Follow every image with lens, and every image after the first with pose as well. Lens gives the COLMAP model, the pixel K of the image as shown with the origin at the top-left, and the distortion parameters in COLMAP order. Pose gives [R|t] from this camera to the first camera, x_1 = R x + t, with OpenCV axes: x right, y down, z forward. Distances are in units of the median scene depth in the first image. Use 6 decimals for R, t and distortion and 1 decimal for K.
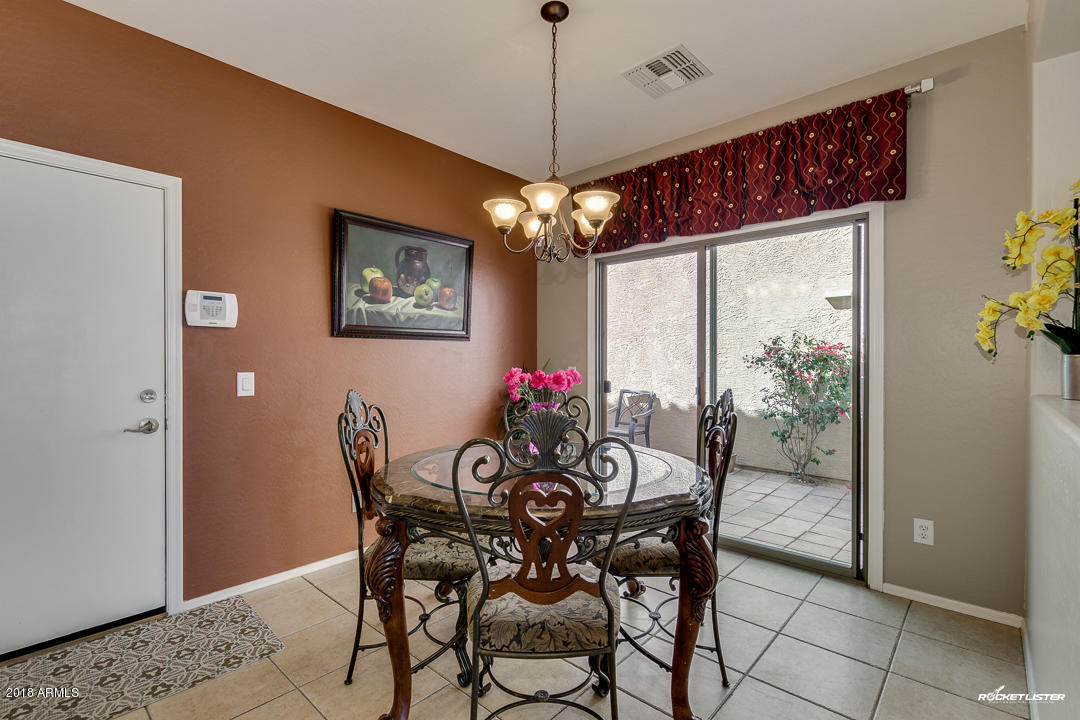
lens RADIAL K [[506.4, 0, 529.8], [0, 506.4, 356.4], [0, 0, 1]] dist [0.009319, -0.004832]
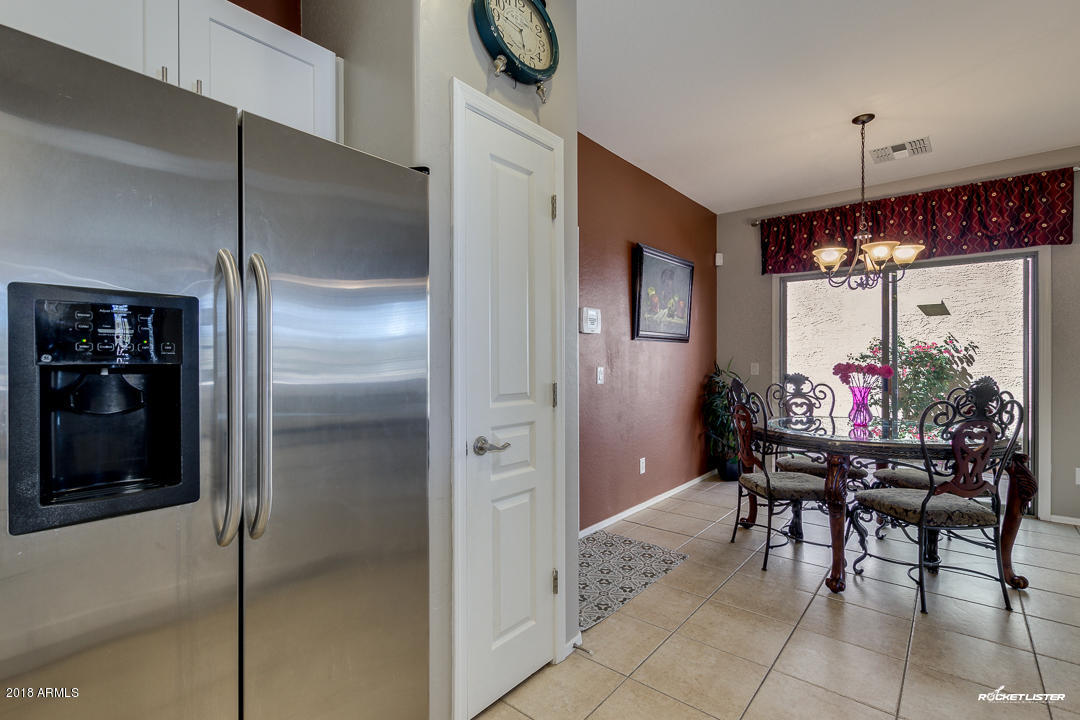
lens RADIAL K [[506.4, 0, 537.2], [0, 506.4, 355.0], [0, 0, 1]] dist [0.009319, -0.004832]
pose [[0.999078, -0.001851, 0.042883, -0.776276], [0.001845, 0.999998, 0.000174, -0.000111], [-0.042883, -0.000095, 0.999080, -0.342992]]
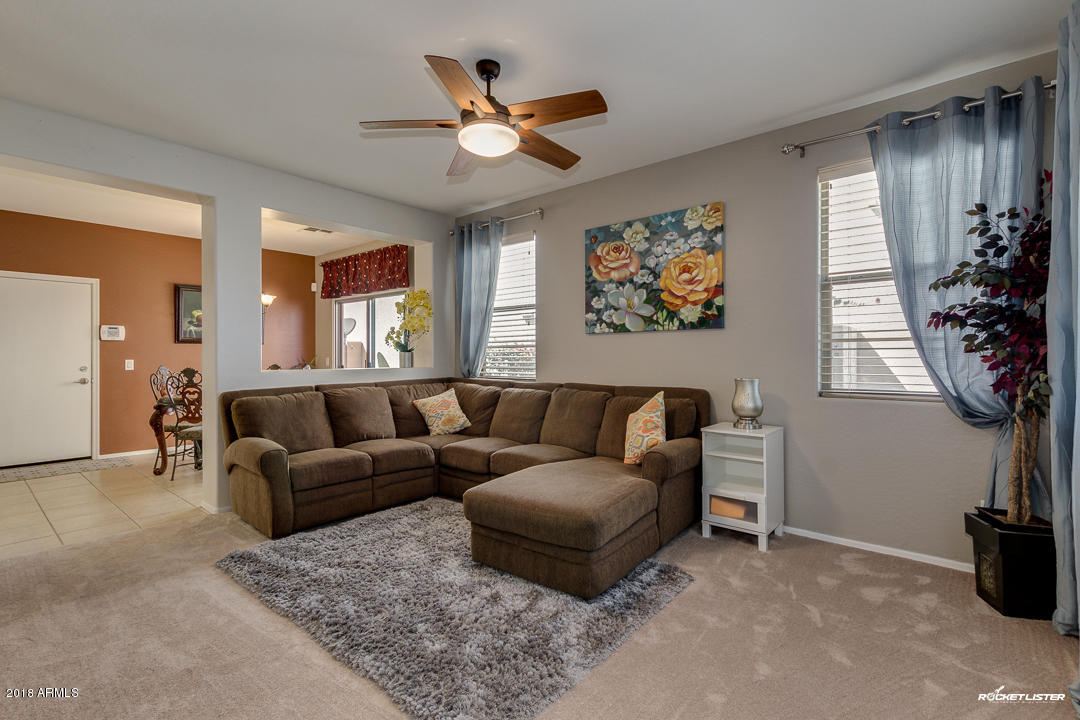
lens RADIAL K [[506.4, 0, 522.2], [0, 506.4, 348.2], [0, 0, 1]] dist [0.009319, -0.004832]
pose [[0.999582, -0.001230, 0.028868, 1.130279], [0.001456, 0.999968, -0.007813, -0.000588], [-0.028858, 0.007852, 0.999553, -1.325416]]
